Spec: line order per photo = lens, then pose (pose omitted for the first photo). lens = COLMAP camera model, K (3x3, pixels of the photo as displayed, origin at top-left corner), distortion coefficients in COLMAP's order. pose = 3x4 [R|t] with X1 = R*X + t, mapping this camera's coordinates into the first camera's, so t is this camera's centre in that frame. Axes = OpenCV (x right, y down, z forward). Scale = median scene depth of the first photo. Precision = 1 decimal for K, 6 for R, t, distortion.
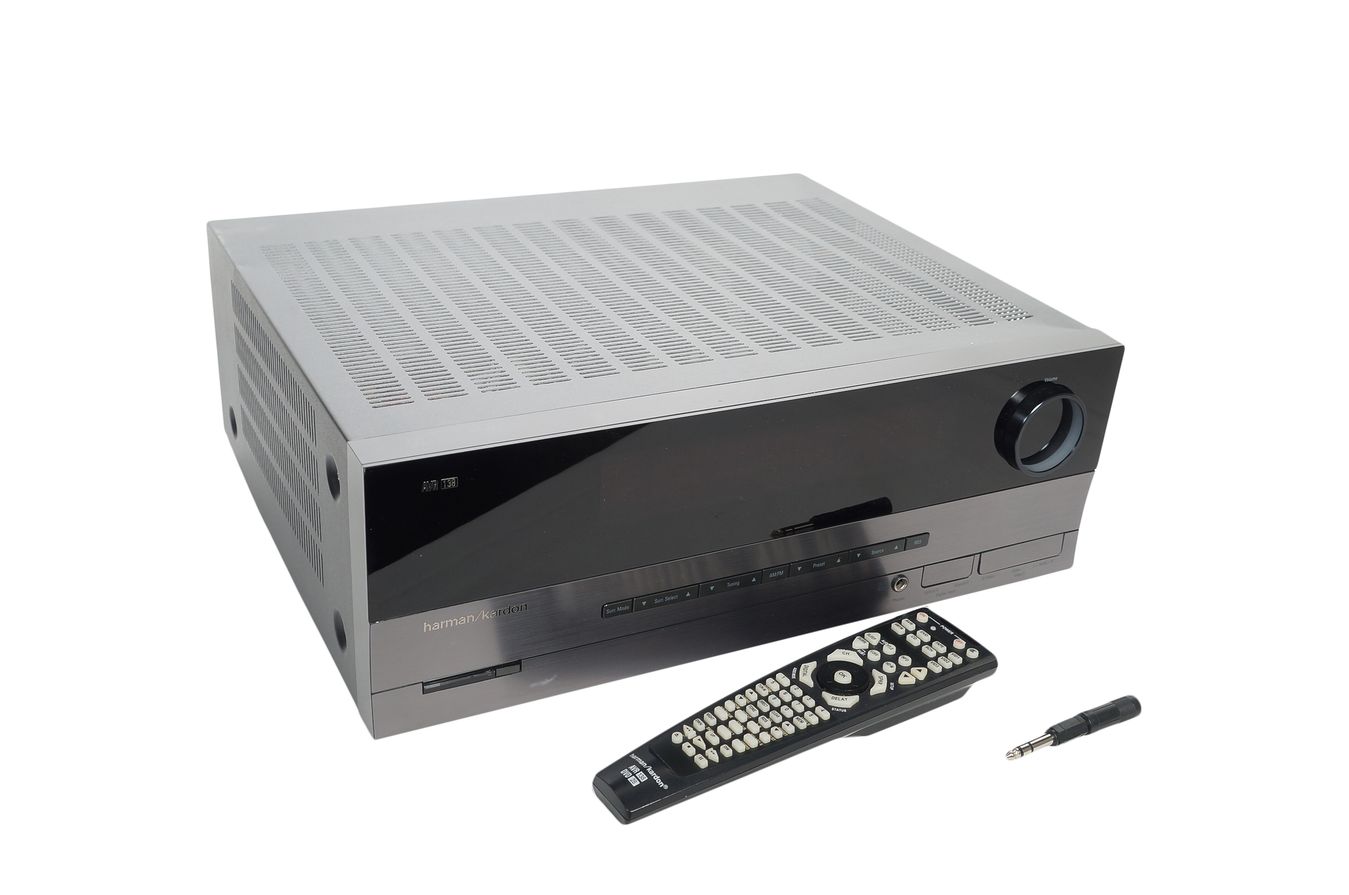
lens RADIAL K [[1418.3, 0, 664.7], [0, 1418.3, 454.9], [0, 0, 1]] dist [-0.013272, 0.000000]
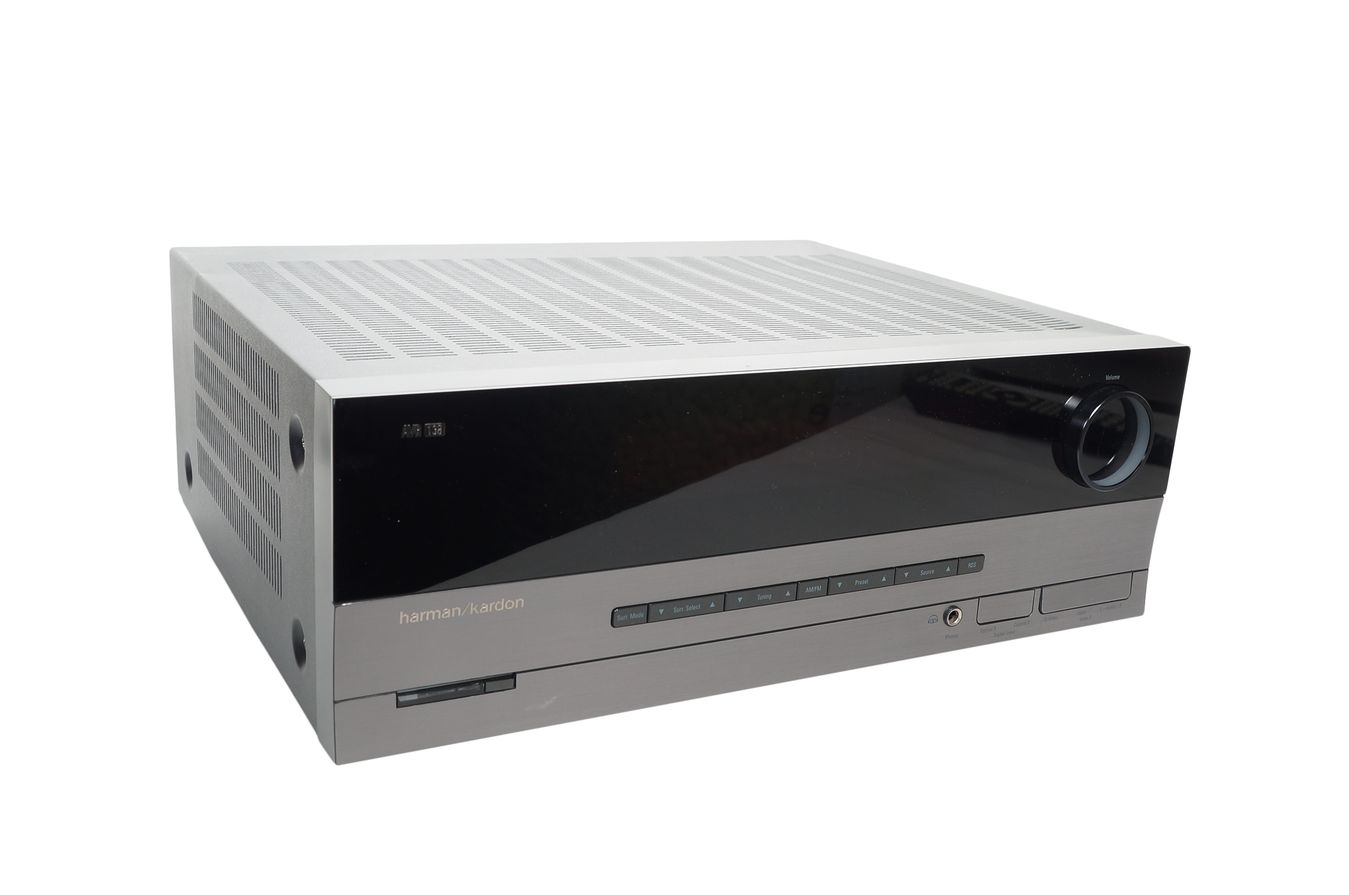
lens RADIAL K [[1418.3, 0, 673.2], [0, 1418.3, 445.7], [0, 0, 1]] dist [-0.013272, 0.000000]
pose [[0.999732, -0.009630, 0.021056, -0.020091], [0.013616, 0.980059, -0.198242, 0.145108], [-0.018727, 0.198476, 0.979927, 0.124907]]
